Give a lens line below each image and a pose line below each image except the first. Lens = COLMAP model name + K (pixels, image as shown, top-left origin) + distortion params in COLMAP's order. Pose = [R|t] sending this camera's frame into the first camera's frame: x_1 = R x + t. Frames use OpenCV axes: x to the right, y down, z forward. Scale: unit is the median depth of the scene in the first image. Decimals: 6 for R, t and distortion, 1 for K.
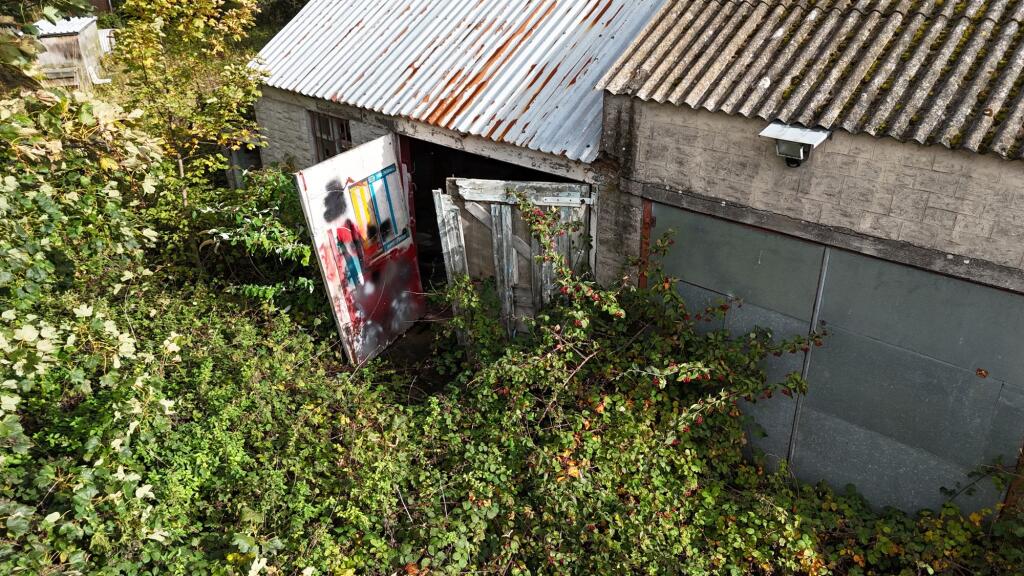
lens RADIAL K [[747.1, 0, 515.7], [0, 747.1, 286.2], [0, 0, 1]] dist [0.074331, -0.087224]
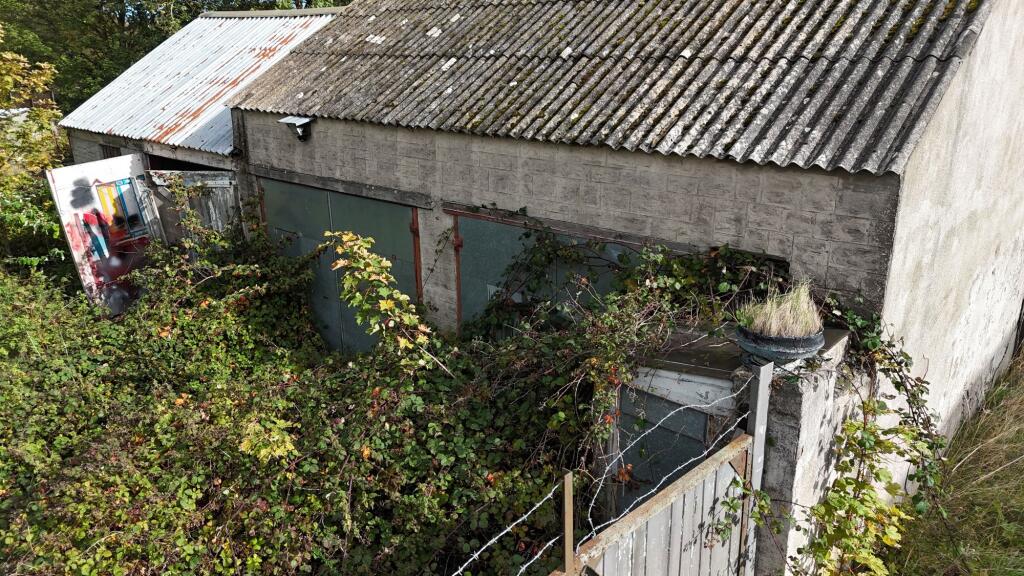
lens RADIAL K [[747.1, 0, 515.7], [0, 747.1, 286.2], [0, 0, 1]] dist [0.074331, -0.087224]
pose [[0.999798, -0.006379, 0.019046, 0.770386], [0.008915, 0.990642, -0.136192, 0.366365], [-0.017999, 0.136335, 0.990499, -0.565315]]
